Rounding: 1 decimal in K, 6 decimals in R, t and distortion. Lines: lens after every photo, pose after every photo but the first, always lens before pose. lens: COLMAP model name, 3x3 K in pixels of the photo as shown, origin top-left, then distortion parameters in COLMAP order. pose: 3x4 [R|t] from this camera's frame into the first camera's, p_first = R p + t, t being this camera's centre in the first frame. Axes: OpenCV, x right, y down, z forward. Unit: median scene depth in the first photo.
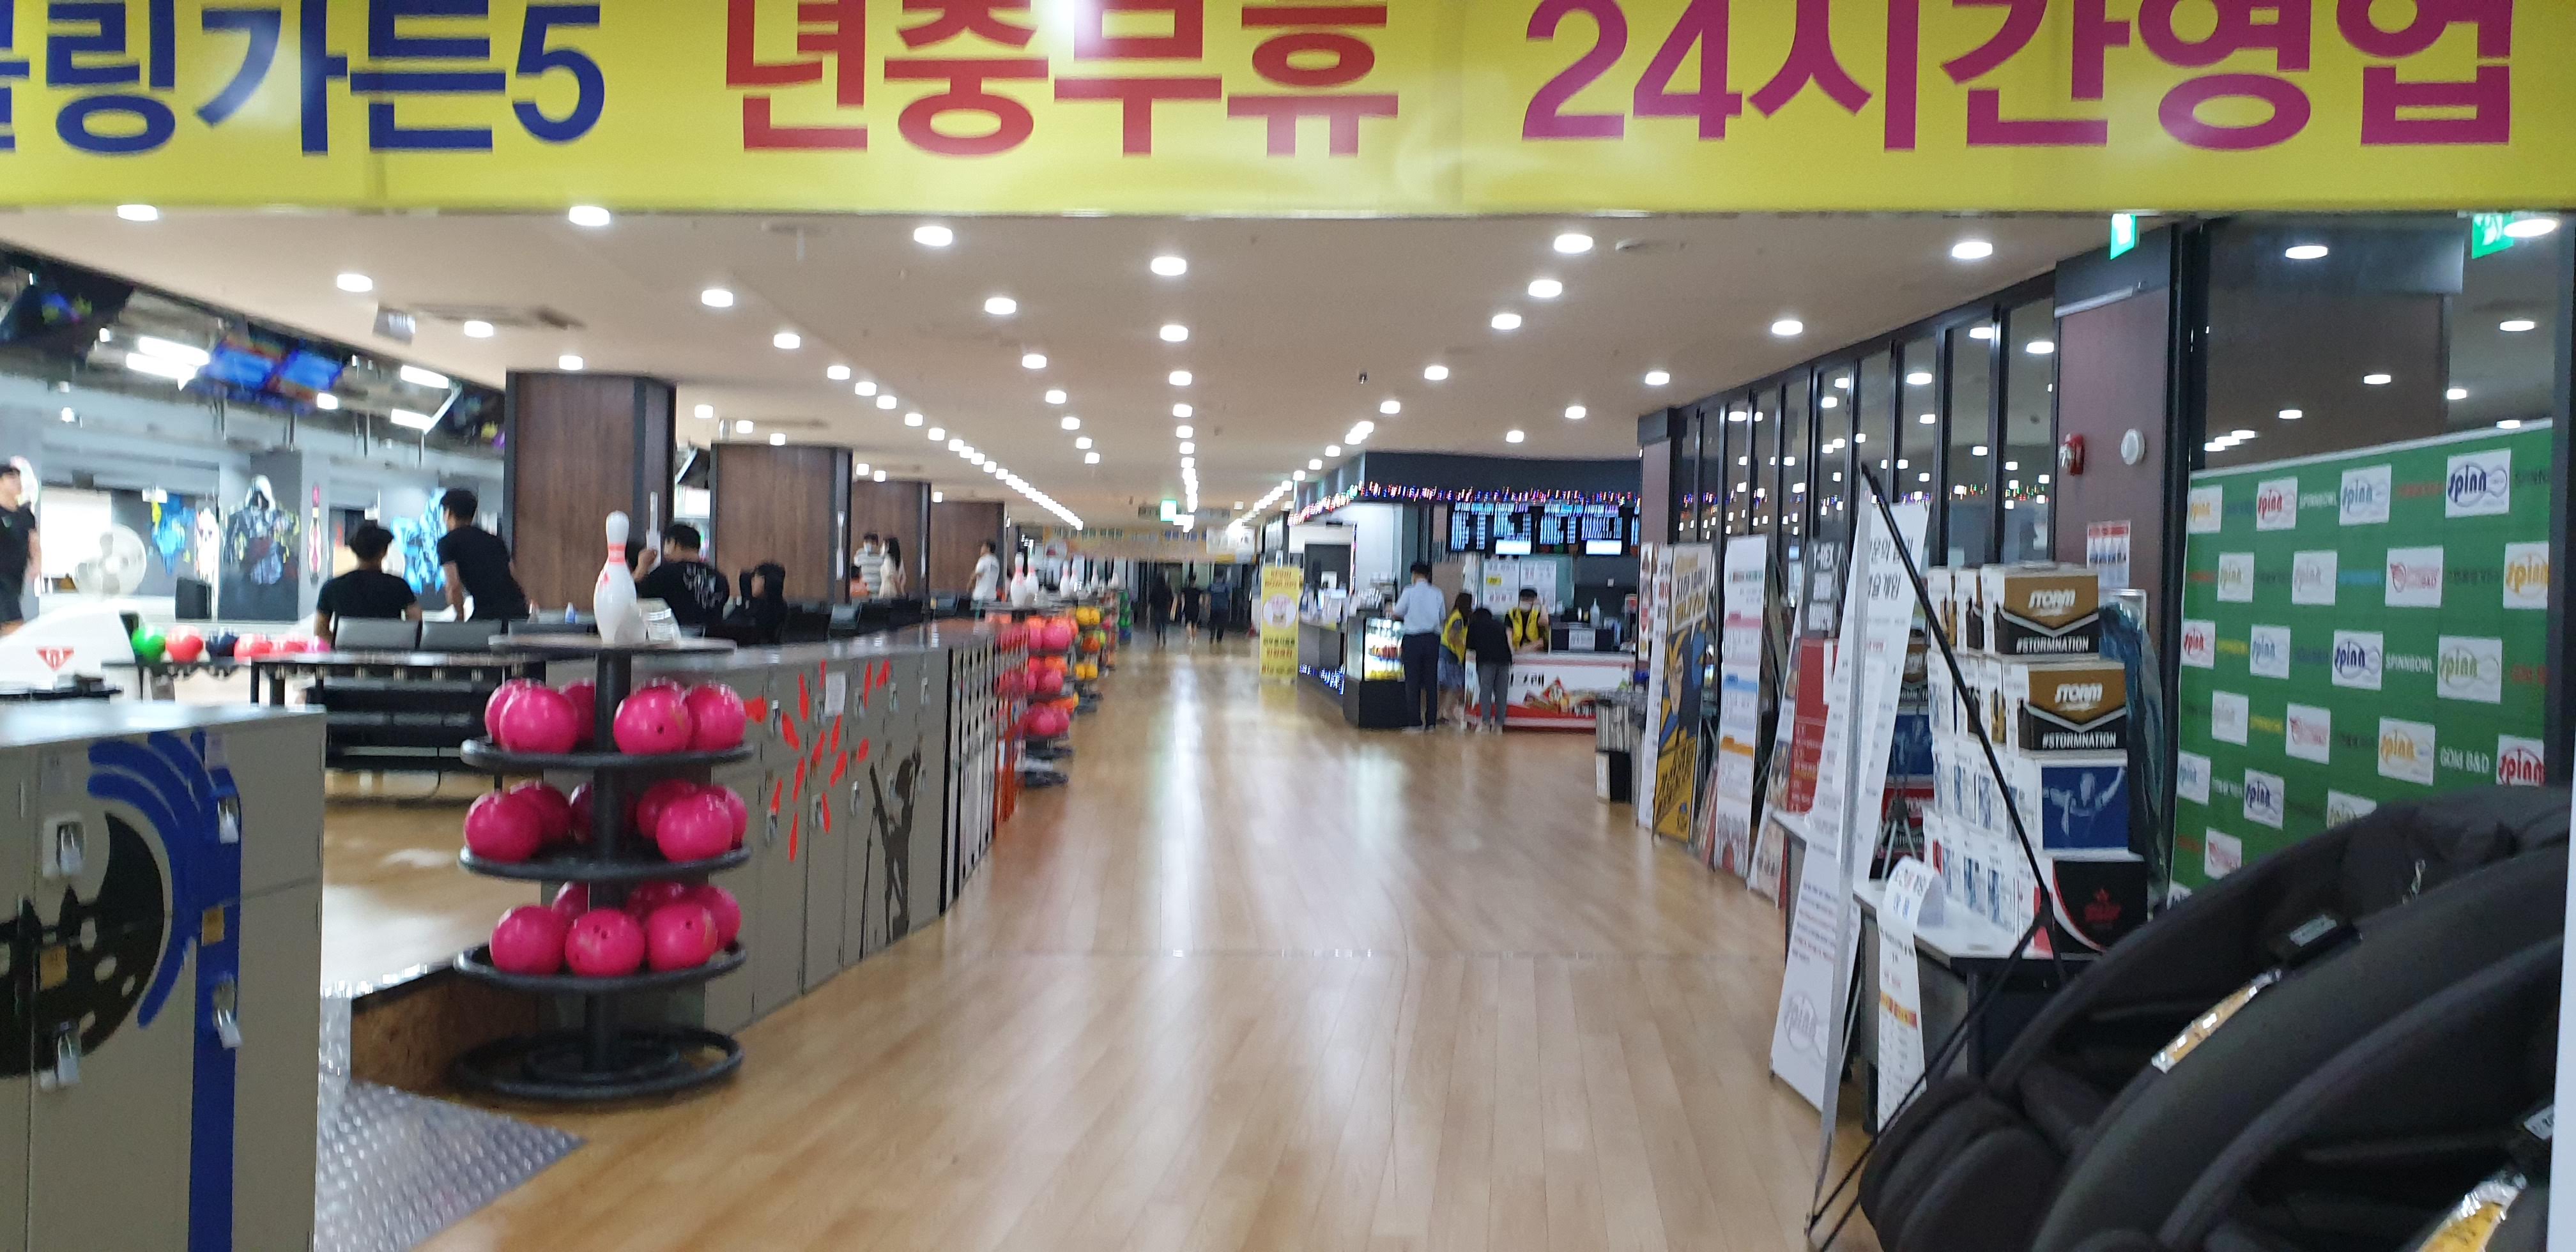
lens RADIAL K [[1951.1, 0, 1288.0], [0, 1951.1, 626.0], [0, 0, 1]] dist [0.000771, -0.003113]
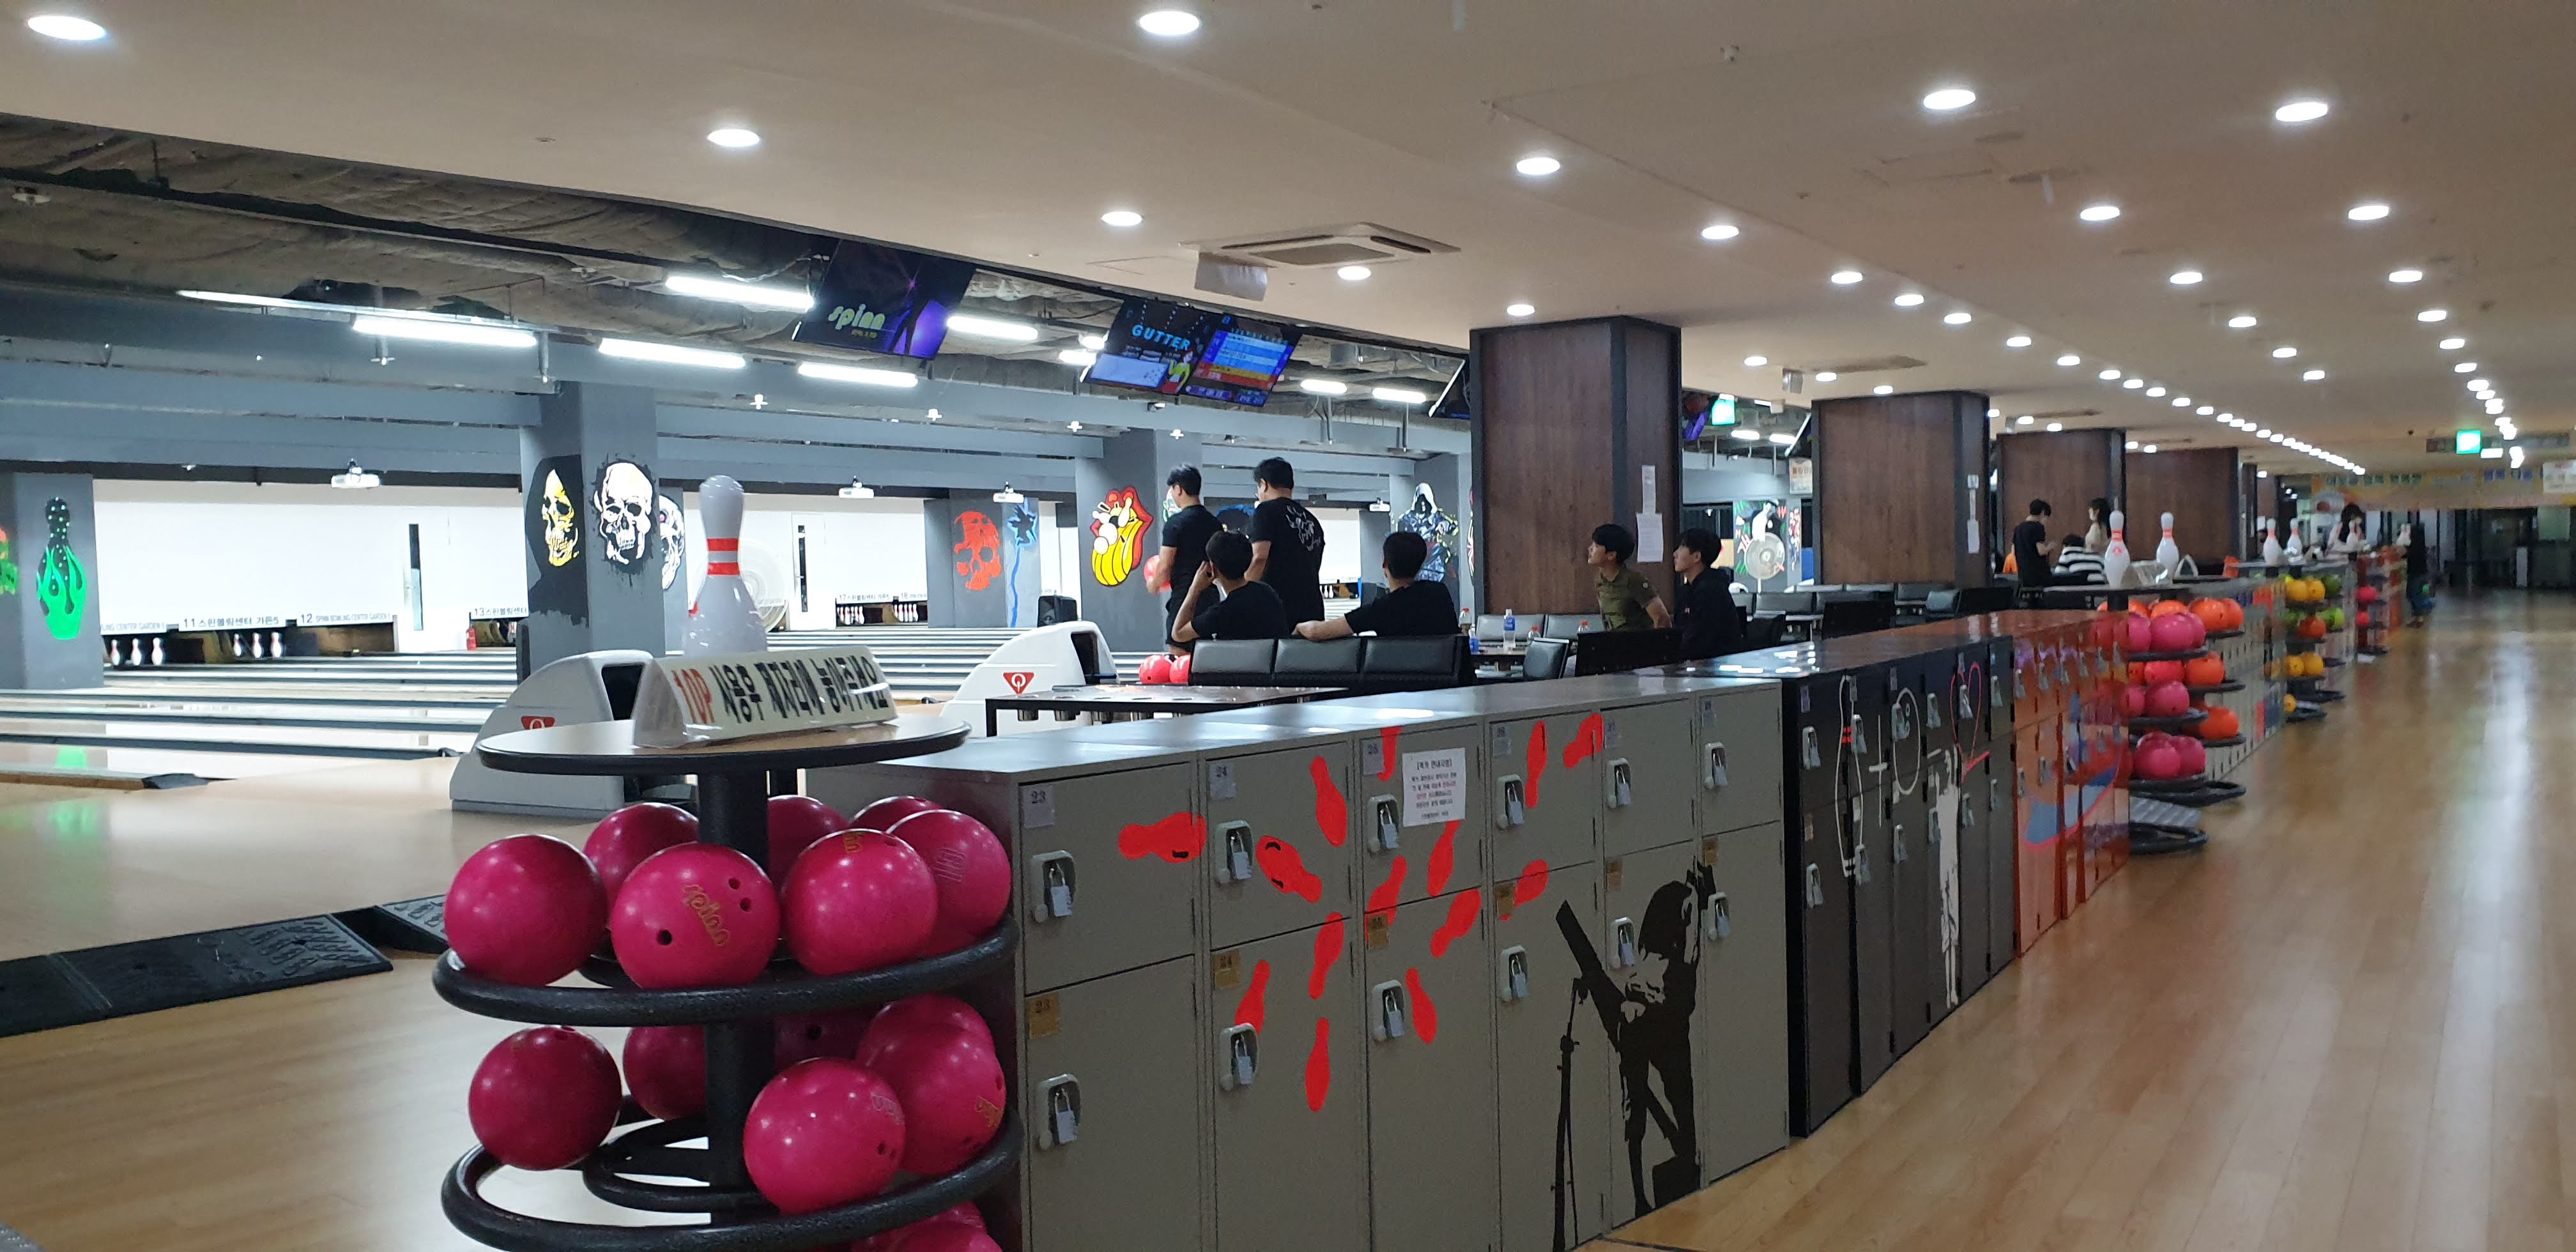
lens RADIAL K [[1951.1, 0, 1288.0], [0, 1951.1, 626.0], [0, 0, 1]] dist [0.000771, -0.003113]
pose [[0.808495, -0.028058, -0.587834, 0.022151], [0.033959, 0.999423, -0.000997, -0.004375], [0.587523, -0.019156, 0.808981, 0.222885]]
